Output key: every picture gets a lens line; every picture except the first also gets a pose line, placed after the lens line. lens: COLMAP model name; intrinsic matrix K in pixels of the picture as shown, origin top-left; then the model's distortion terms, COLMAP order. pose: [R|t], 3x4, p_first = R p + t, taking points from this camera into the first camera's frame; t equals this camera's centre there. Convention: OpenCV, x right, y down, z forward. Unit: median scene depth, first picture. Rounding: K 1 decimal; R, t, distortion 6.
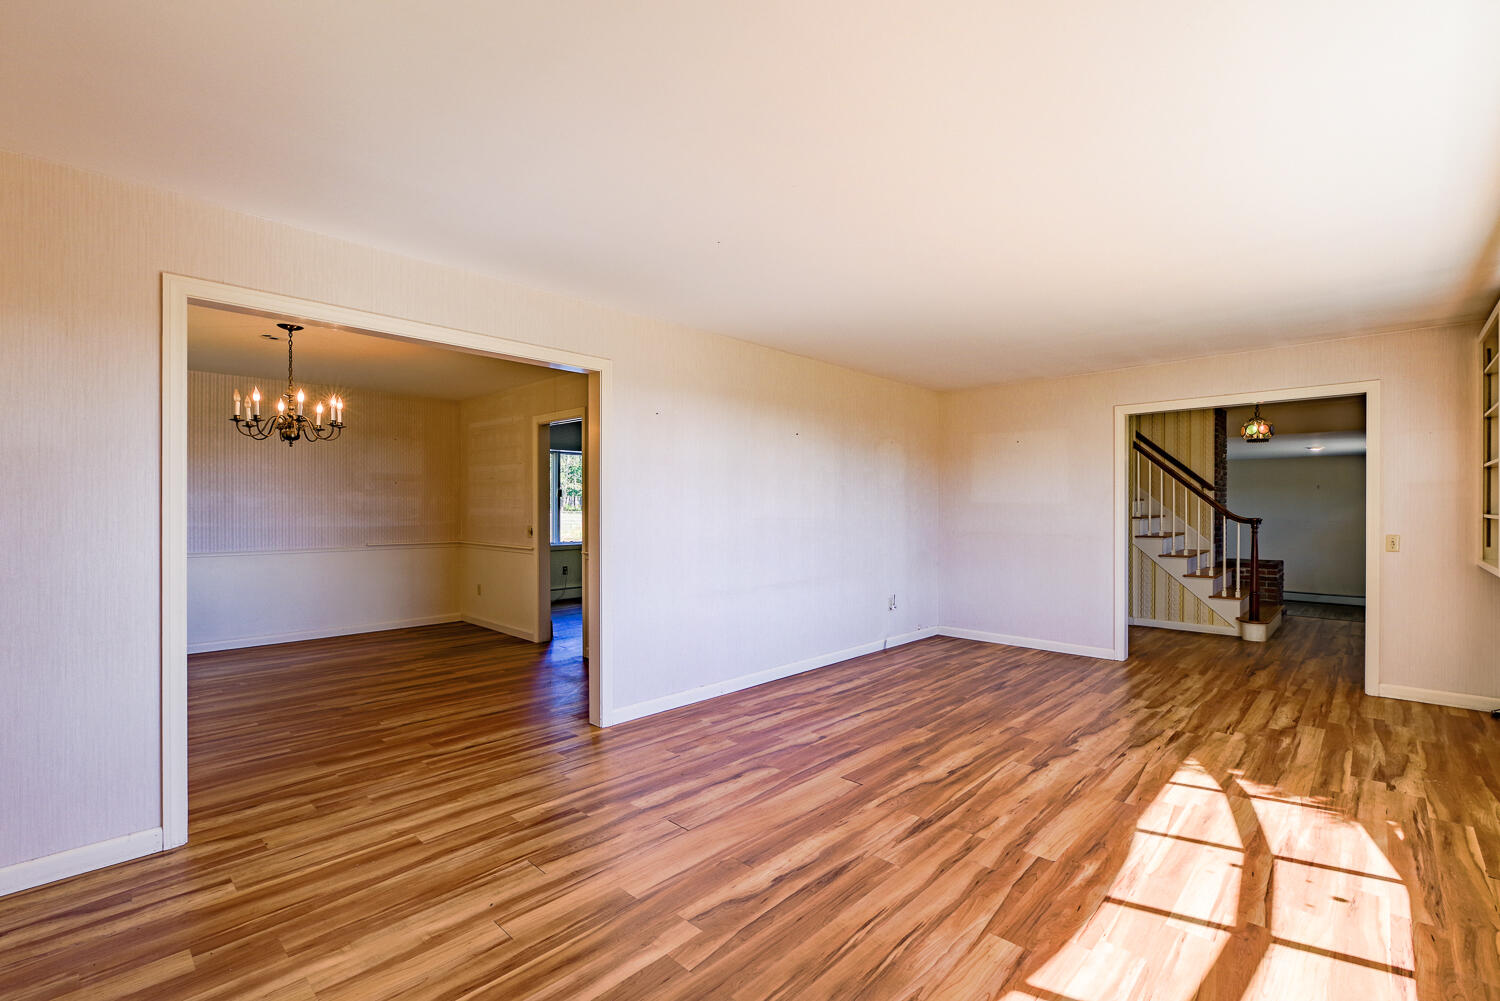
lens RADIAL K [[650.6, 0, 751.4], [0, 650.6, 507.1], [0, 0, 1]] dist [-0.002096, -0.000118]
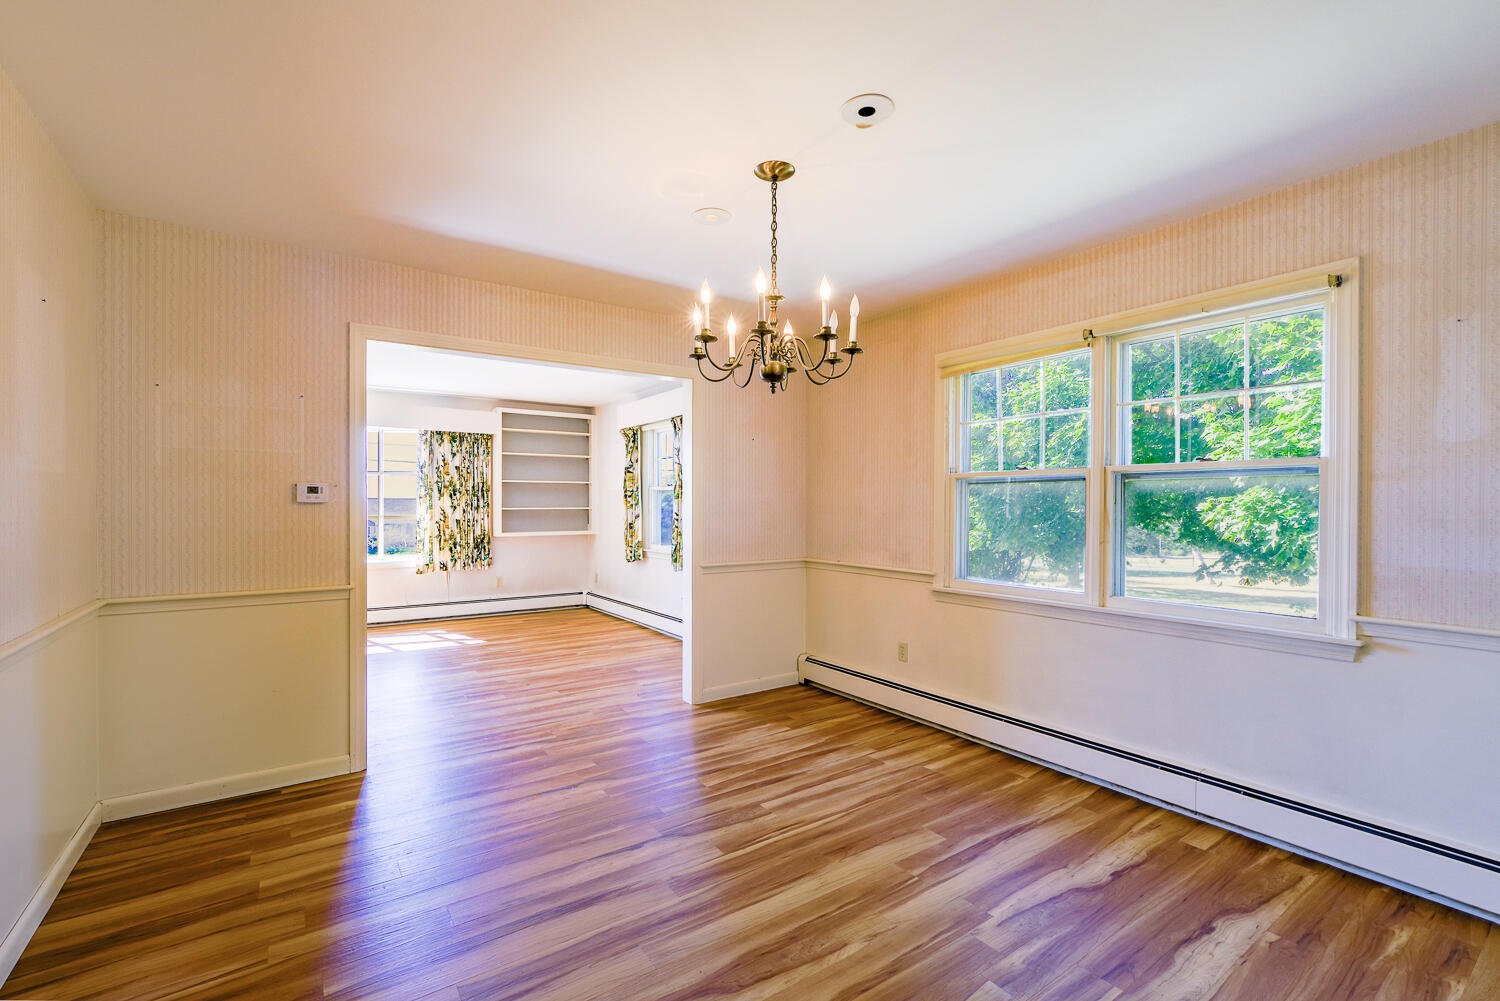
lens RADIAL K [[650.6, 0, 745.5], [0, 650.6, 505.2], [0, 0, 1]] dist [-0.002096, -0.000118]
pose [[-0.980903, -0.000404, 0.194499, -1.180473], [-0.000882, 0.999997, -0.002368, -0.000802], [-0.194497, -0.002495, -0.980900, 2.300414]]
